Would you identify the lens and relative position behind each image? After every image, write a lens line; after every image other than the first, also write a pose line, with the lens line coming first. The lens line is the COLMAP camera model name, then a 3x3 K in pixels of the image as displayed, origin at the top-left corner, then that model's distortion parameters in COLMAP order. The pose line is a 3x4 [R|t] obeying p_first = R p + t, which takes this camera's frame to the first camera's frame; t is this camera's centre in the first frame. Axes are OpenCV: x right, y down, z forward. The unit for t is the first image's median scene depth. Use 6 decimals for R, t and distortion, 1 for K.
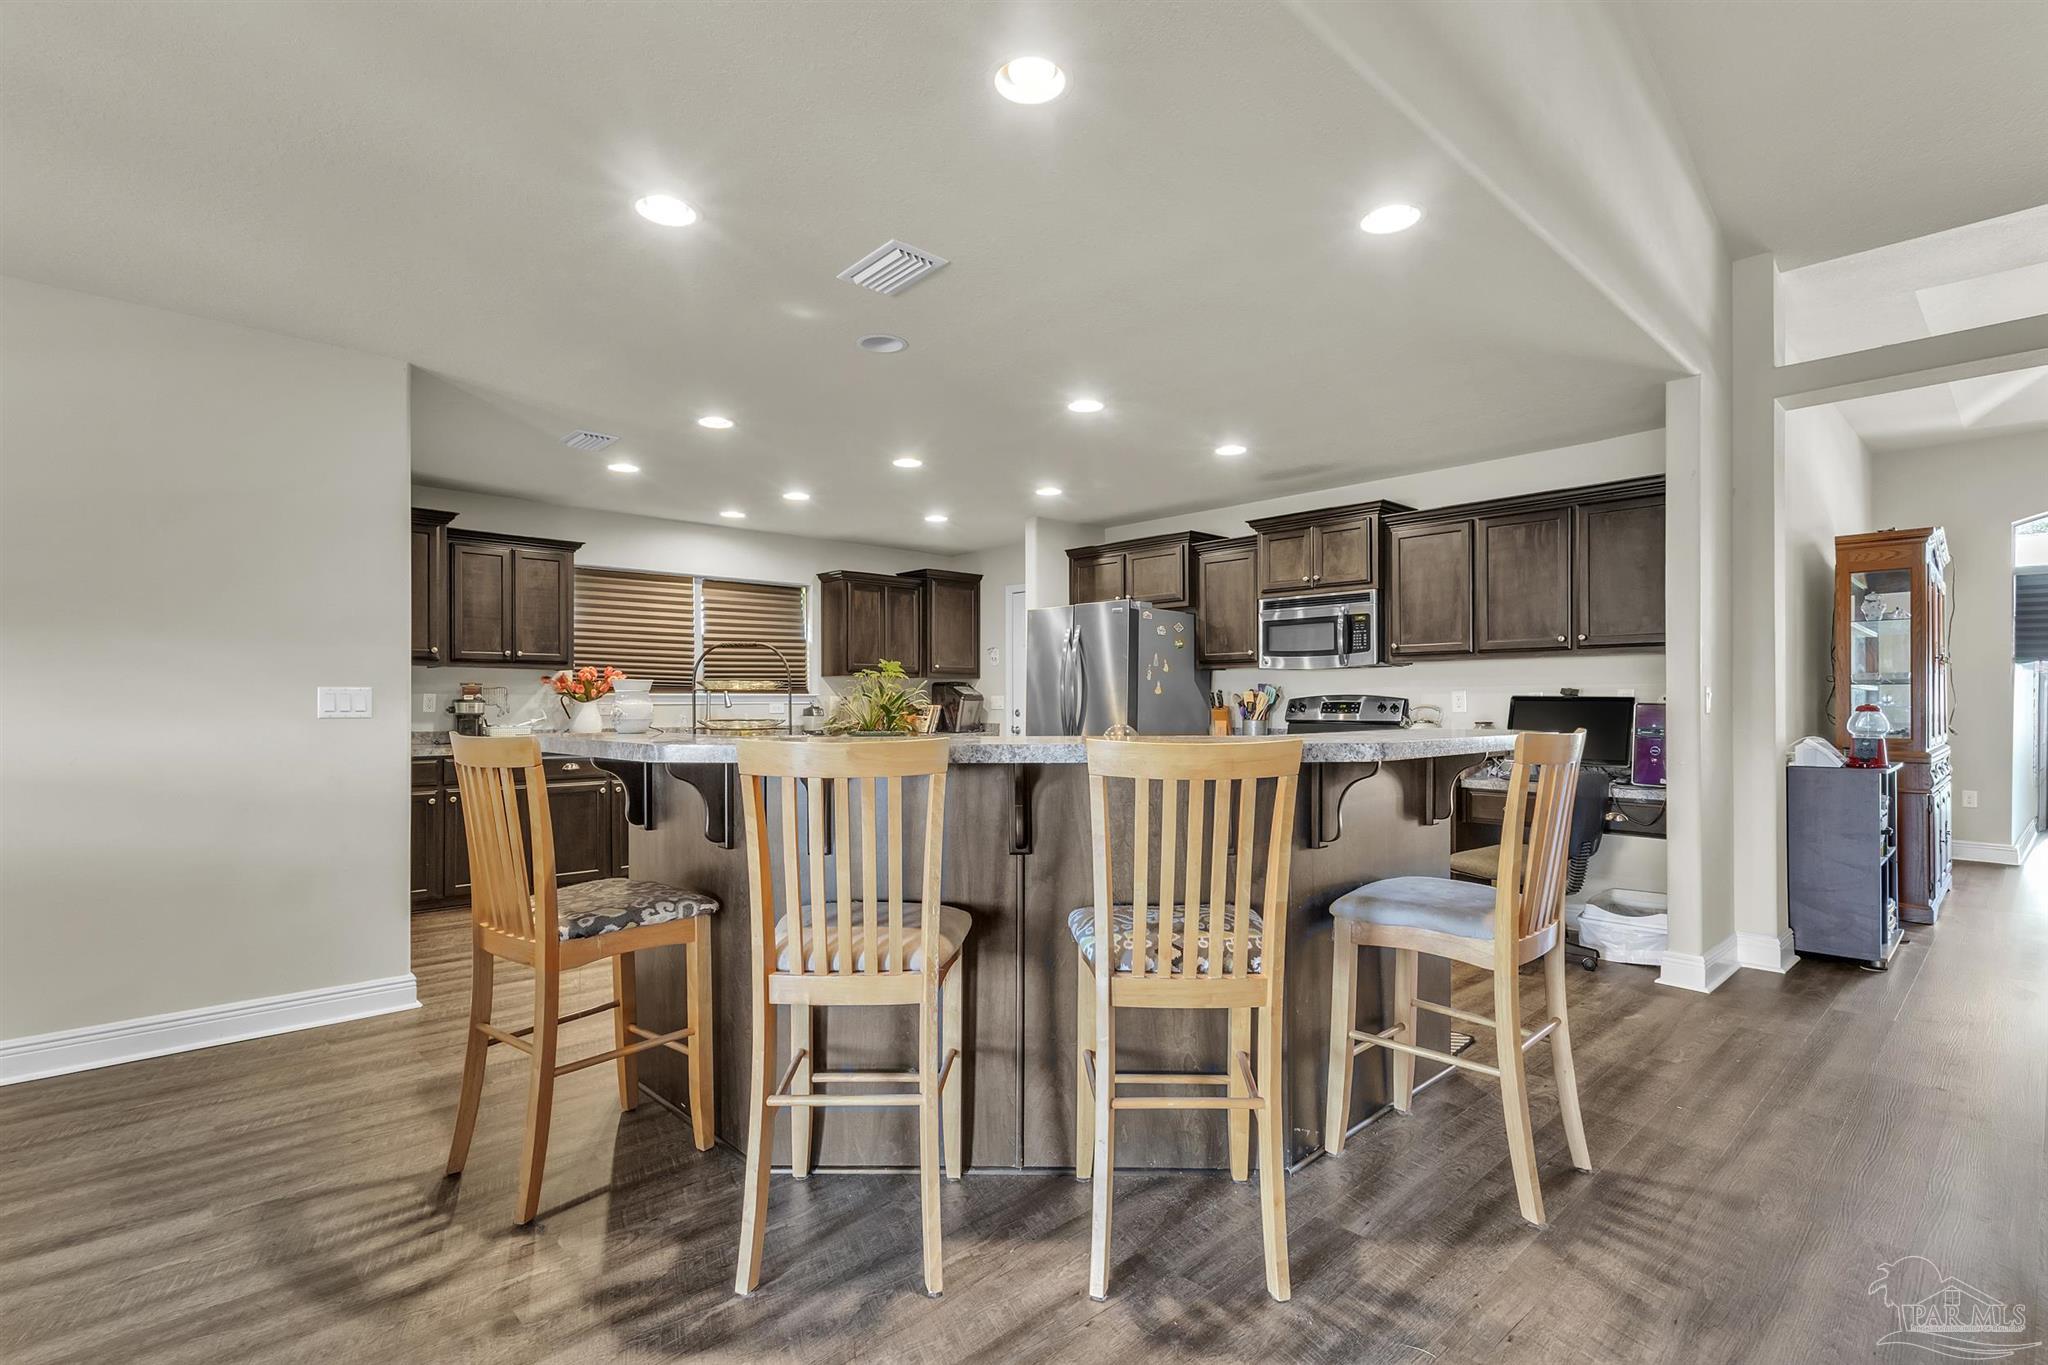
lens RADIAL K [[958.6, 0, 1024.0], [0, 958.6, 682.5], [0, 0, 1]] dist [0.001428, 0.000098]
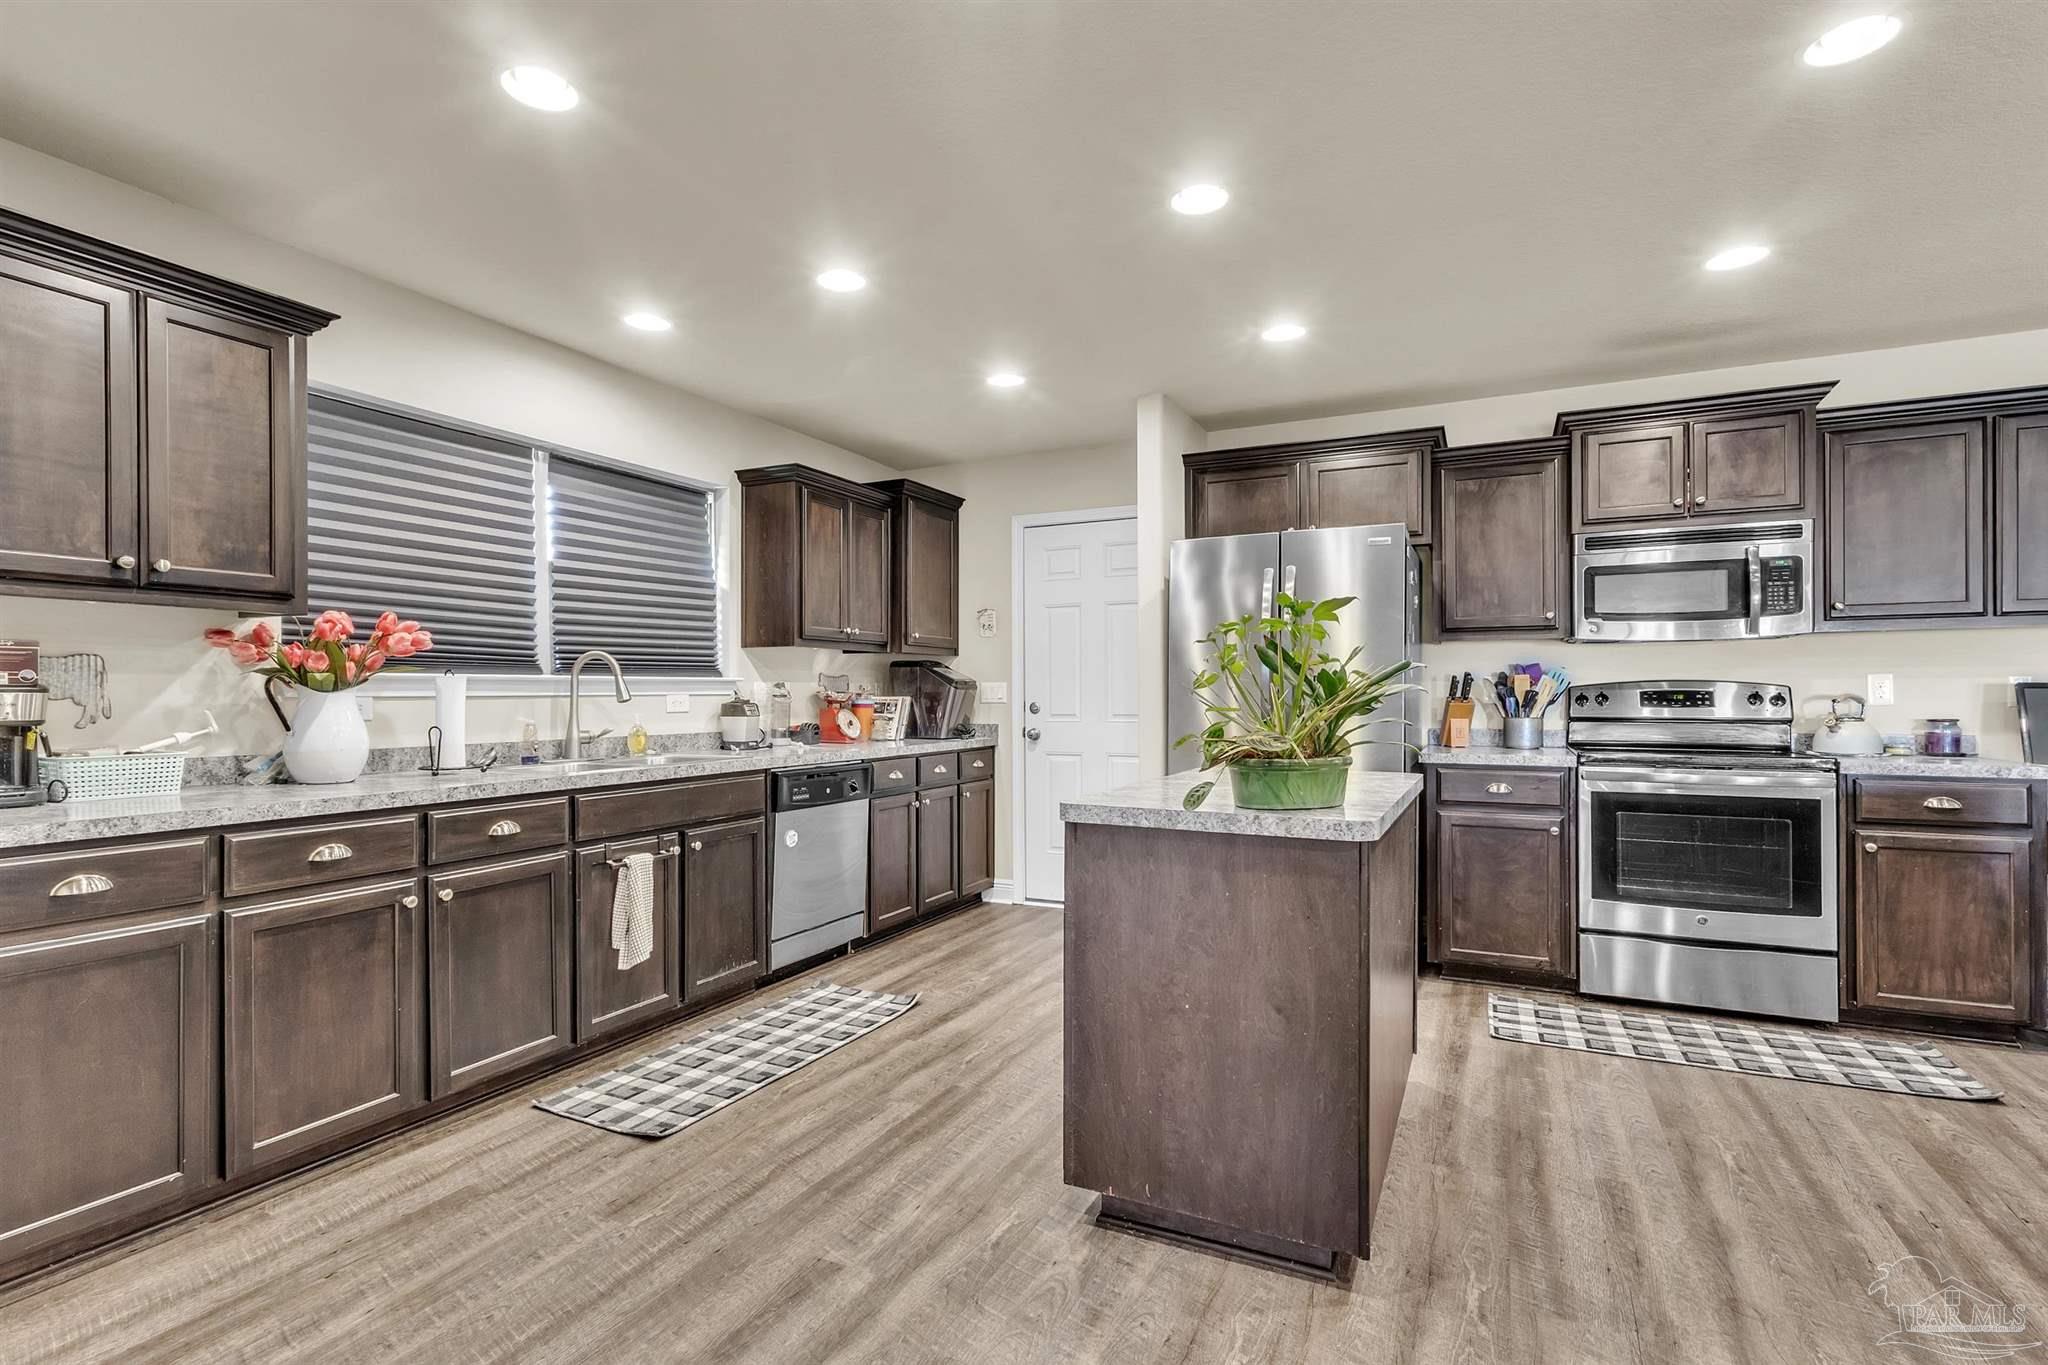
lens RADIAL K [[968.3, 0, 1024.8], [0, 968.3, 681.7], [0, 0, 1]] dist [0.003166, -0.001127]
pose [[0.935458, 0.003205, 0.353424, -0.320569], [-0.006248, 0.999953, 0.007468, 0.010900], [-0.353384, -0.009194, 0.935433, 0.483651]]
